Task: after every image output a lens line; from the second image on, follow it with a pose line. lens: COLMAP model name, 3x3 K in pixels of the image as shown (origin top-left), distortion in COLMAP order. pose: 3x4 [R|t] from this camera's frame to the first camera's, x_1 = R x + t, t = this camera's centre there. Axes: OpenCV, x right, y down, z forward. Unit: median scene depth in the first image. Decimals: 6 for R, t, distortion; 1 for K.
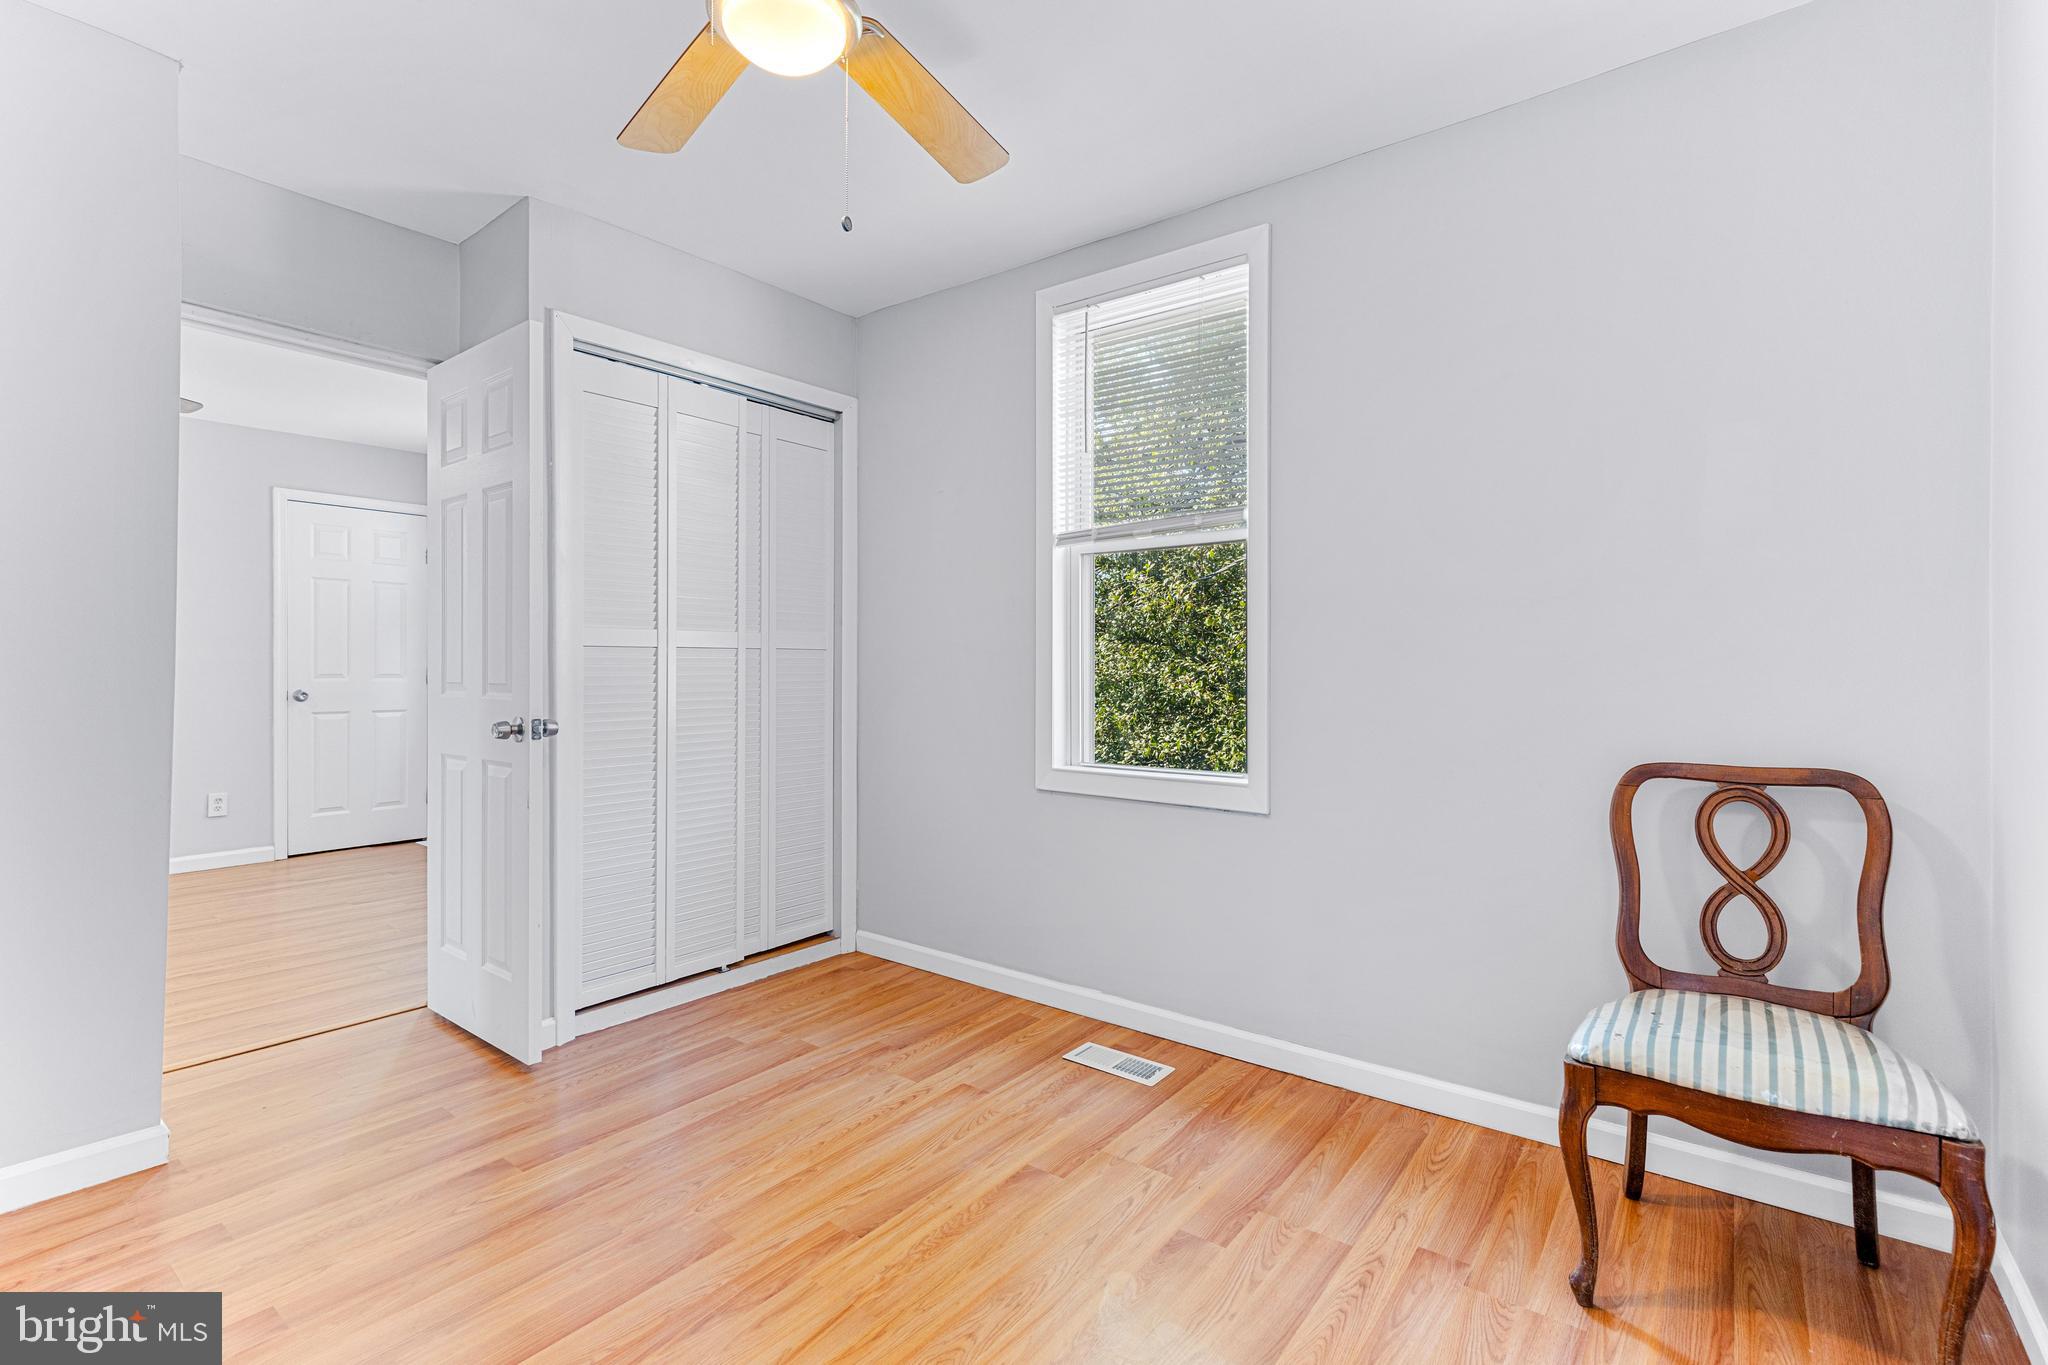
lens RADIAL K [[919.6, 0, 1021.3], [0, 919.6, 666.9], [0, 0, 1]] dist [0.005806, -0.000724]
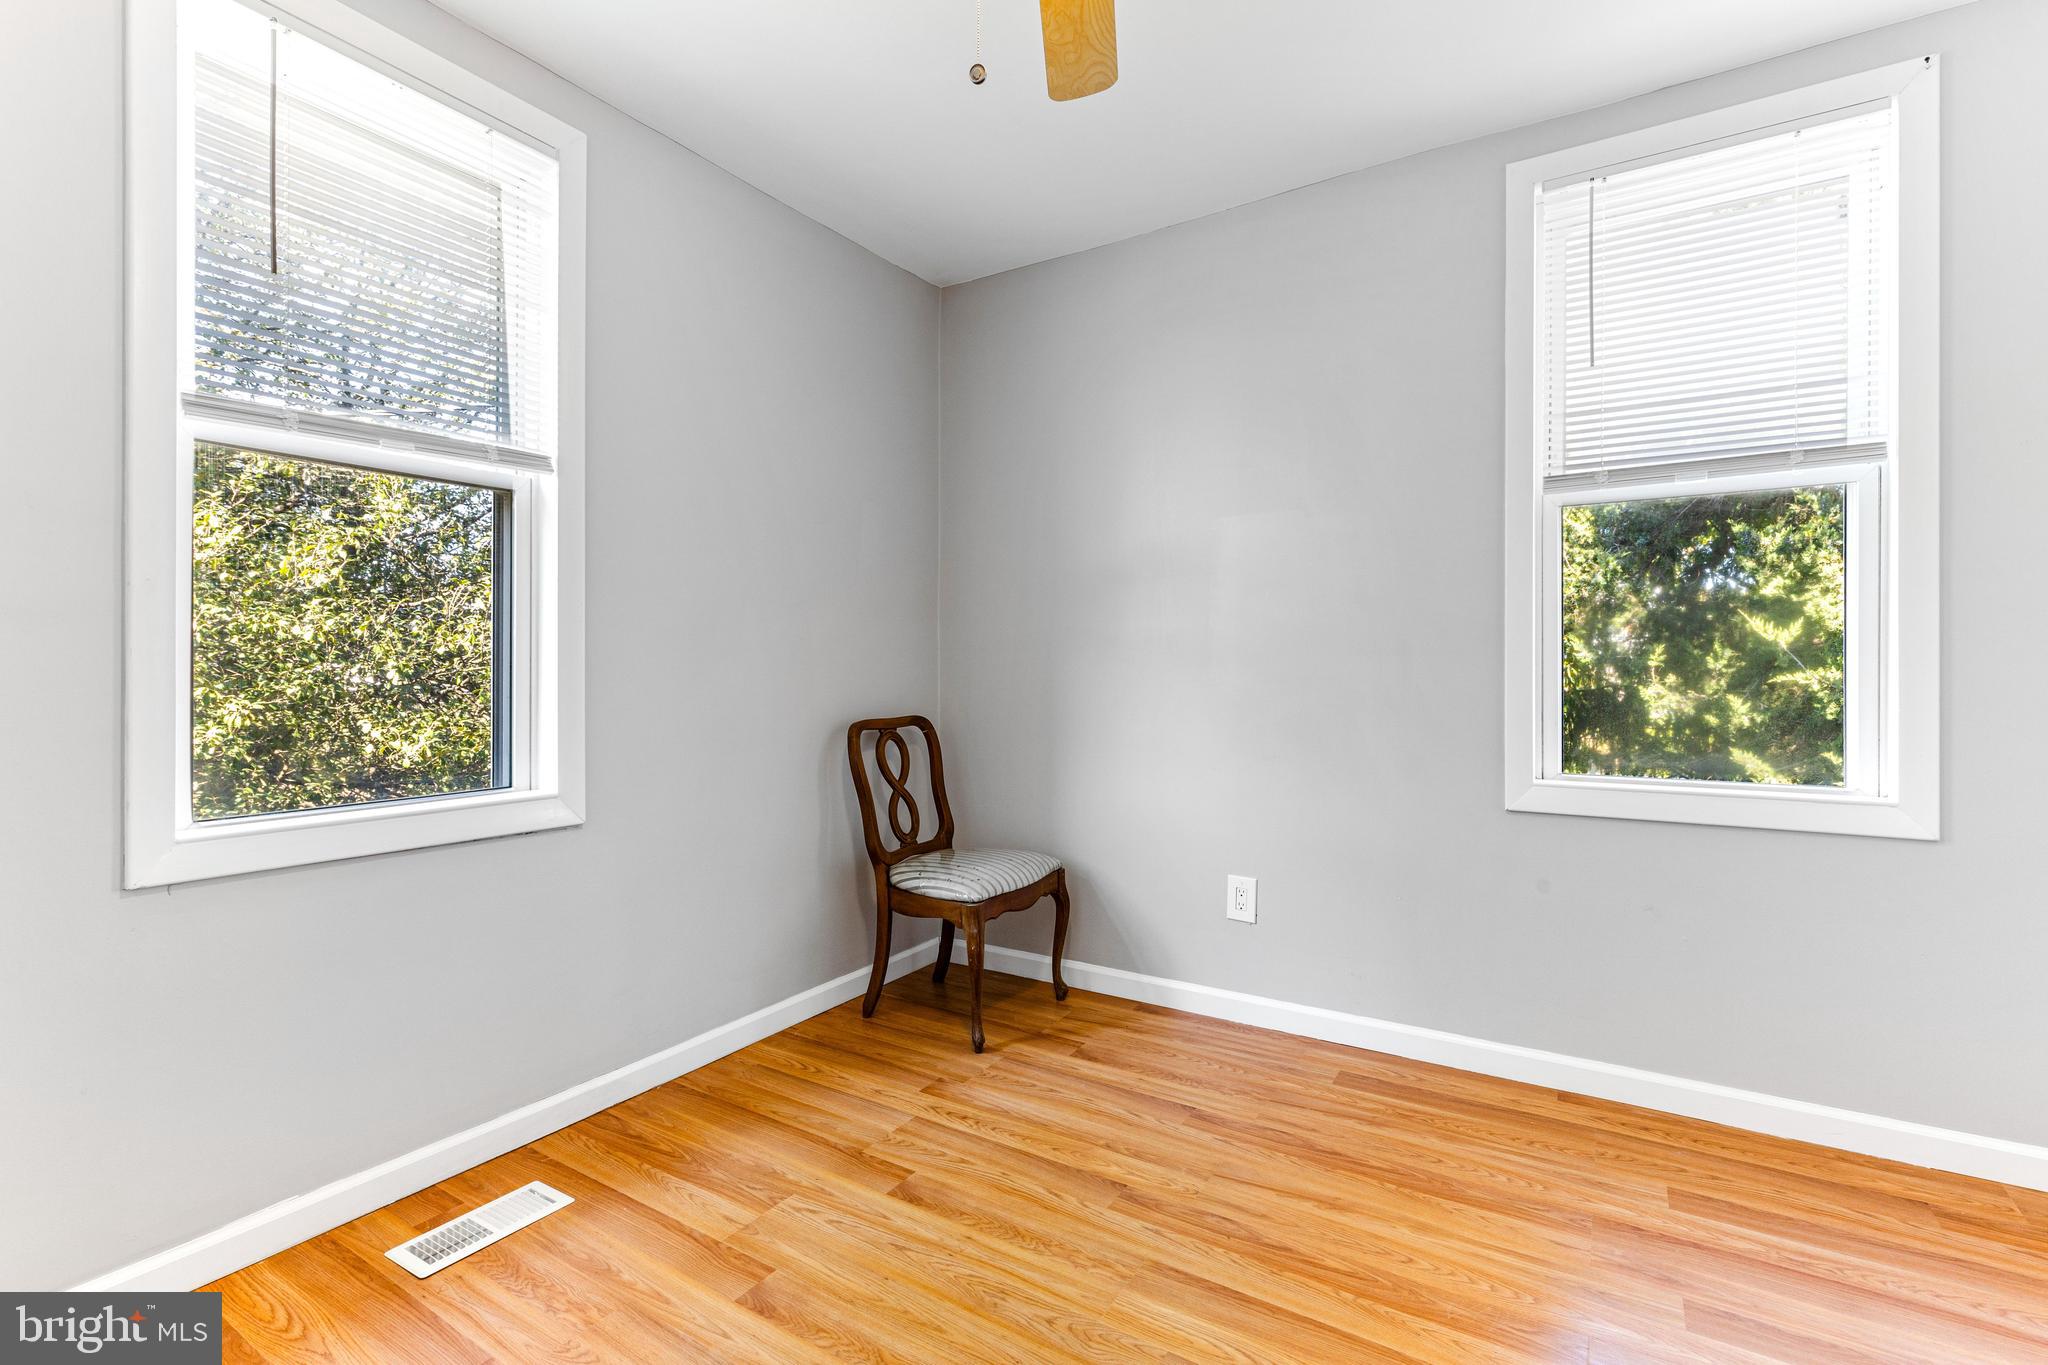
lens RADIAL K [[919.6, 0, 1020.7], [0, 919.6, 671.3], [0, 0, 1]] dist [0.005806, -0.000724]
pose [[-0.074561, -0.009447, 0.997172, -0.838645], [0.000477, 0.999955, 0.009509, 0.011466], [-0.997216, 0.001184, -0.074553, 0.893056]]
